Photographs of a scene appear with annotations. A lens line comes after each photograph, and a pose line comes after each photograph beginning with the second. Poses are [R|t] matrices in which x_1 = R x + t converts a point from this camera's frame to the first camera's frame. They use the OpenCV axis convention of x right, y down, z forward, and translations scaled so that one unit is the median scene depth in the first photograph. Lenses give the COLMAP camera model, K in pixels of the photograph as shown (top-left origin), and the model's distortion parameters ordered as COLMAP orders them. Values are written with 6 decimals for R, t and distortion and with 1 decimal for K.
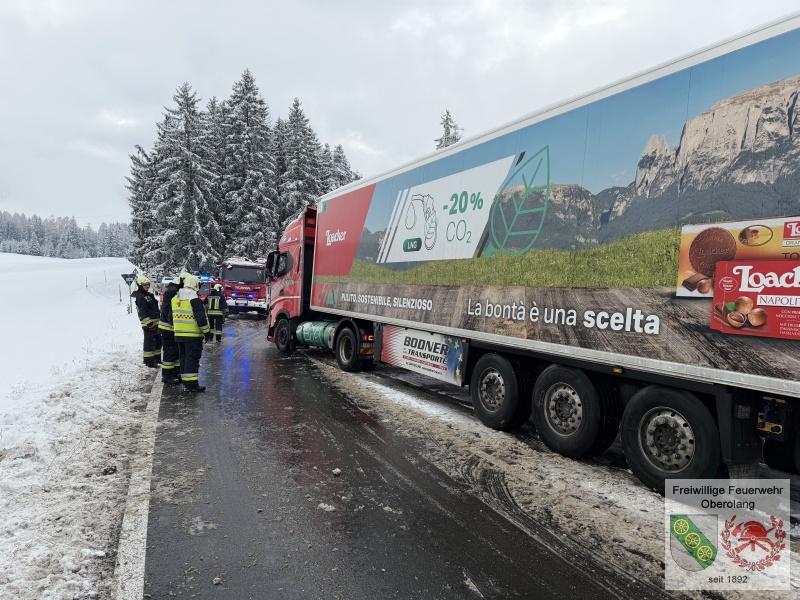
lens RADIAL K [[567.9, 0, 414.7], [0, 567.9, 304.7], [0, 0, 1]] dist [0.062024, -0.081032]
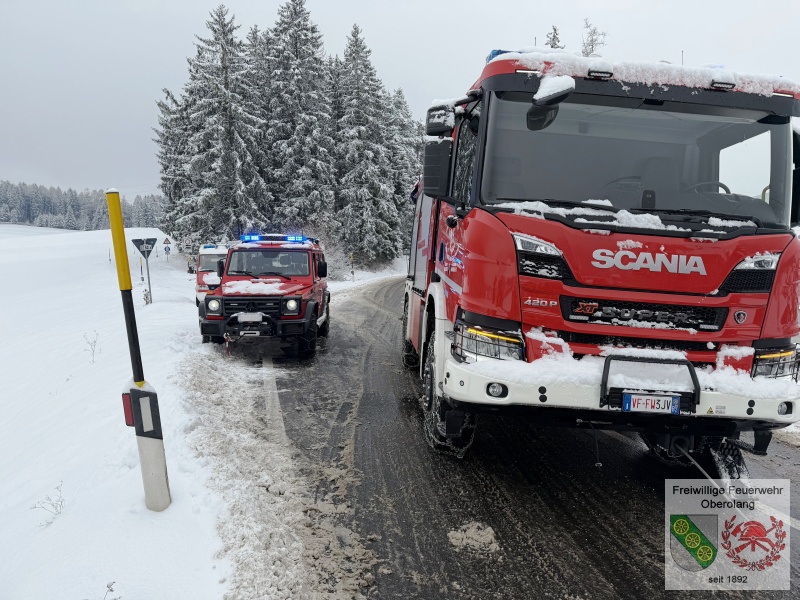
lens RADIAL K [[567.9, 0, 420.2], [0, 567.9, 297.0], [0, 0, 1]] dist [0.062024, -0.081032]
pose [[0.998844, -0.008807, -0.047252, -0.084934], [0.010608, 0.999221, 0.038008, -0.005754], [0.046880, -0.038466, 0.998160, 0.191917]]
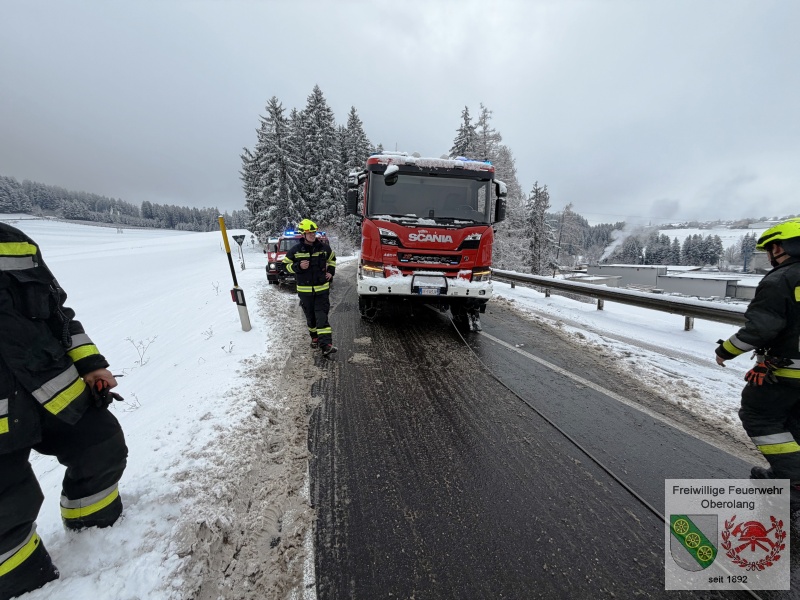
lens RADIAL K [[321.8, 0, 404.1], [0, 321.8, 298.8], [0, 0, 1]] dist [-0.003167, 0.001055]
pose [[0.998923, -0.031558, -0.034003, -0.073884], [0.036090, 0.989185, 0.142164, -0.004091], [0.029149, -0.143238, 0.989259, 0.173014]]
